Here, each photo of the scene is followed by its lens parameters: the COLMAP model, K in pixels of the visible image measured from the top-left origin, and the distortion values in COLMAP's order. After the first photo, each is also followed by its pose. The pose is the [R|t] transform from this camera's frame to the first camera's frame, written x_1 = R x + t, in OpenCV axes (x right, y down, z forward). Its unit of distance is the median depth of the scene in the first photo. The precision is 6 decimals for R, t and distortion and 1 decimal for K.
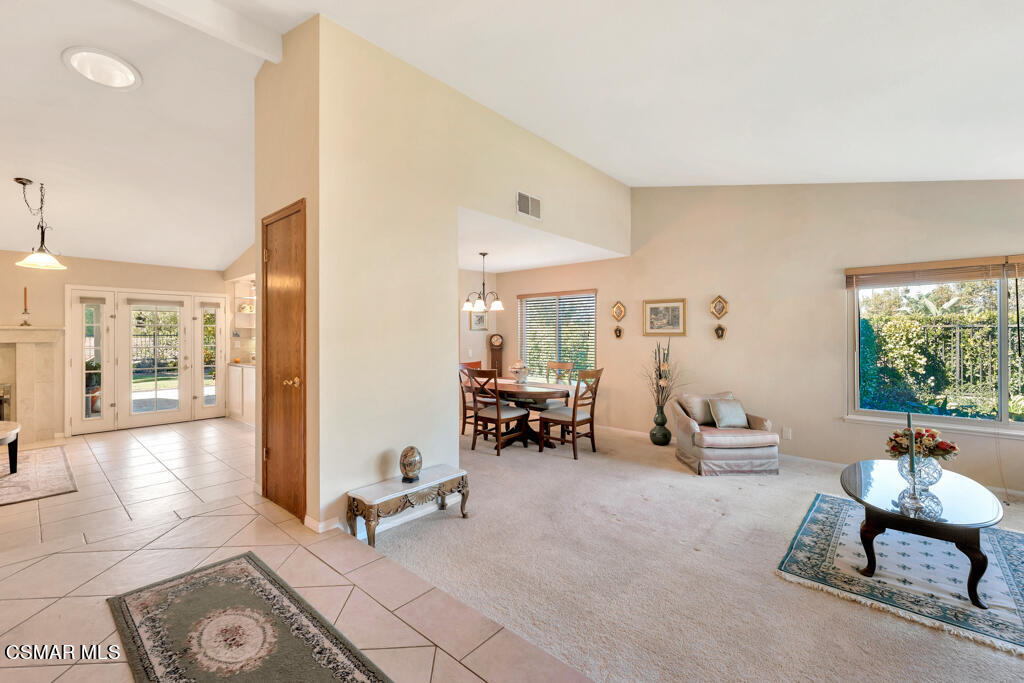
lens RADIAL K [[431.3, 0, 515.9], [0, 431.3, 335.2], [0, 0, 1]] dist [0.001406, 0.000450]
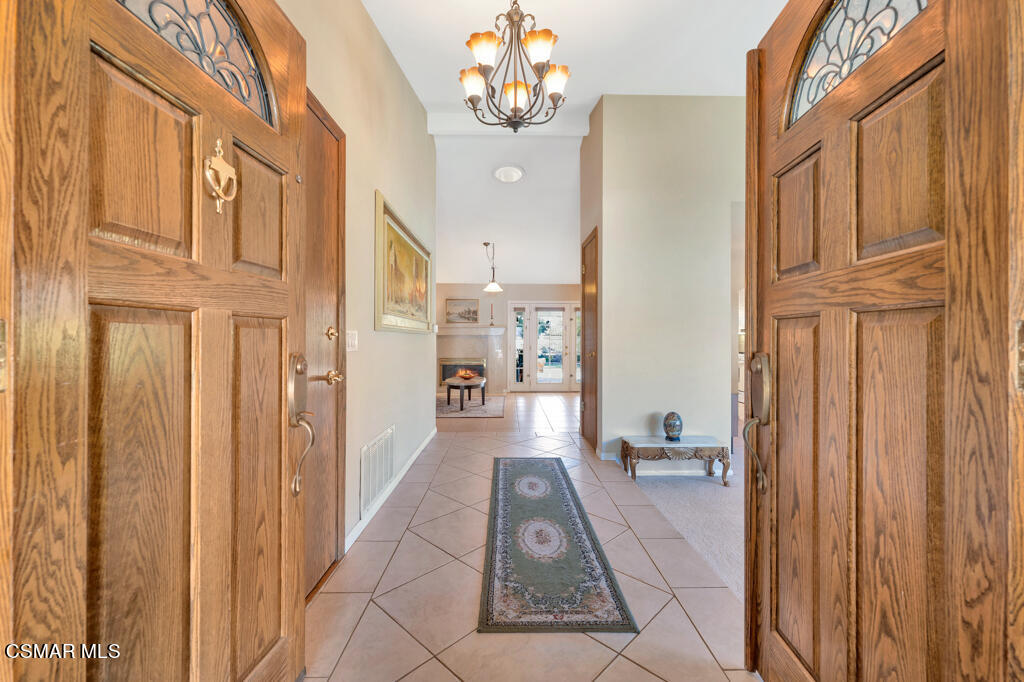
lens RADIAL K [[421.3, 0, 513.8], [0, 421.3, 341.9], [0, 0, 1]] dist [0.000724, 0.000076]
pose [[0.669144, 0.007339, -0.743097, 0.316431], [0.000246, 0.999949, 0.010098, 0.044444], [0.743133, -0.006940, 0.669108, -0.120713]]
